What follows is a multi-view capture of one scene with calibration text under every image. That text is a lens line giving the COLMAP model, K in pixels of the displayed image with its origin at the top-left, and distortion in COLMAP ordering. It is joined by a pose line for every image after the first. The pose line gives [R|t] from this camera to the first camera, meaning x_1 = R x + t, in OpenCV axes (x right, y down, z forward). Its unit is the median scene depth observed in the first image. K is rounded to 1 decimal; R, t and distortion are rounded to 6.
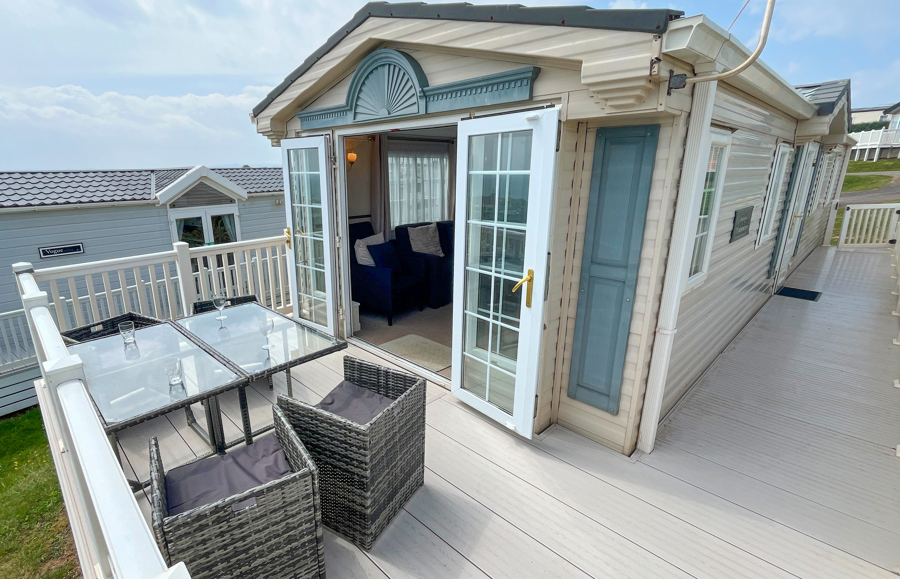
lens RADIAL K [[428.4, 0, 415.6], [0, 428.4, 290.6], [0, 0, 1]] dist [-0.045578, -0.000626]
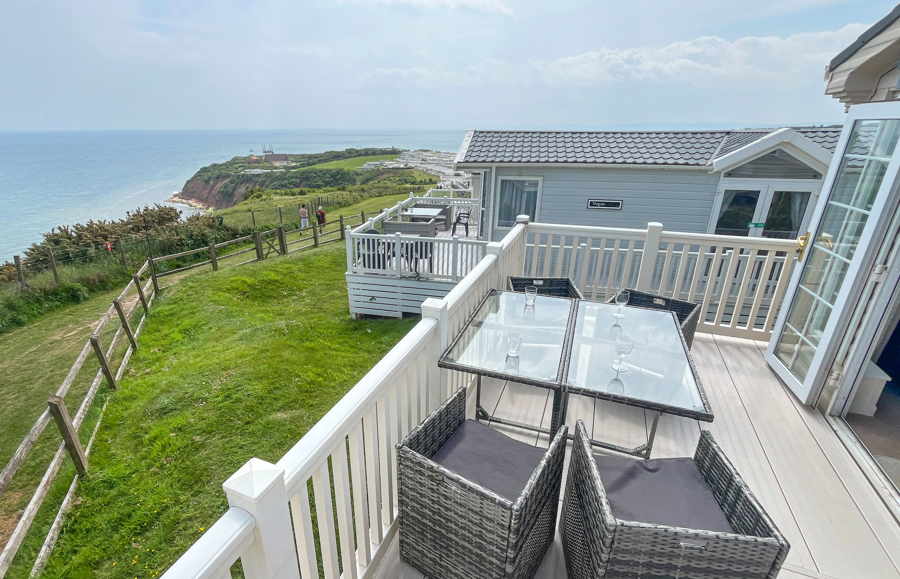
lens RADIAL K [[426.9, 0, 405.7], [0, 426.9, 288.1], [0, 0, 1]] dist [0.001347, -0.009732]
pose [[0.351153, 0.324630, -0.878241, 0.115857], [-0.248924, 0.936585, 0.246668, -0.068303], [0.902623, 0.131997, 0.409693, 0.117115]]
